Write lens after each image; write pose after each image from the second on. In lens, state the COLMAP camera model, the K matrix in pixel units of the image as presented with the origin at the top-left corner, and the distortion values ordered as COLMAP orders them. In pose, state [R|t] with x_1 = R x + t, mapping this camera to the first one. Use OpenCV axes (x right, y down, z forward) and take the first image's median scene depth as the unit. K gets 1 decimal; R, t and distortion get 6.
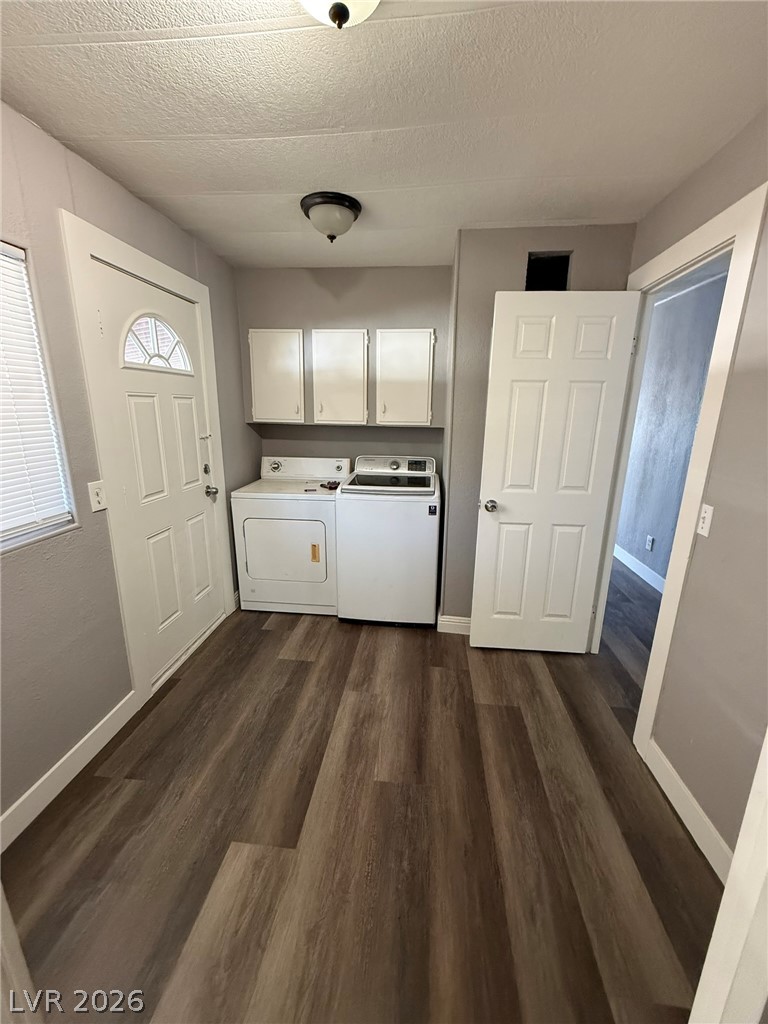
lens RADIAL K [[409.4, 0, 383.5], [0, 409.4, 515.7], [0, 0, 1]] dist [-0.001198, 0.000351]
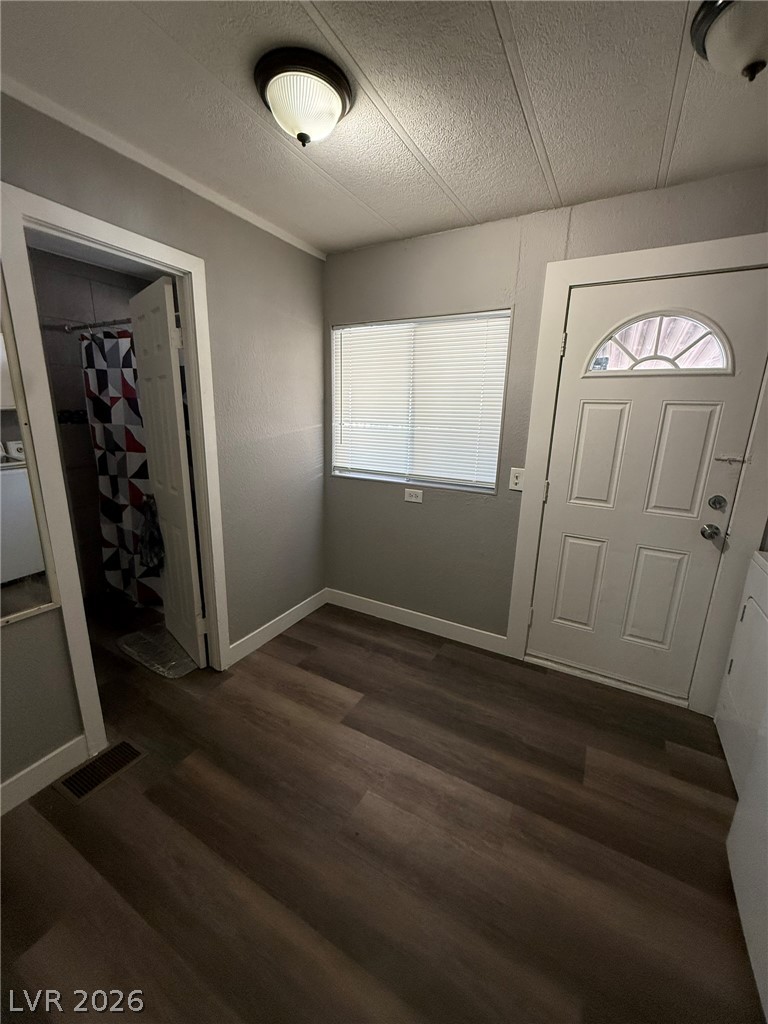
lens RADIAL K [[409.4, 0, 382.5], [0, 409.4, 512.7], [0, 0, 1]] dist [-0.001198, 0.000351]
pose [[-0.398251, 0.205803, -0.893891, 0.602040], [-0.261980, 0.908395, 0.325861, -0.237316], [0.879069, 0.363956, -0.307853, 0.949977]]
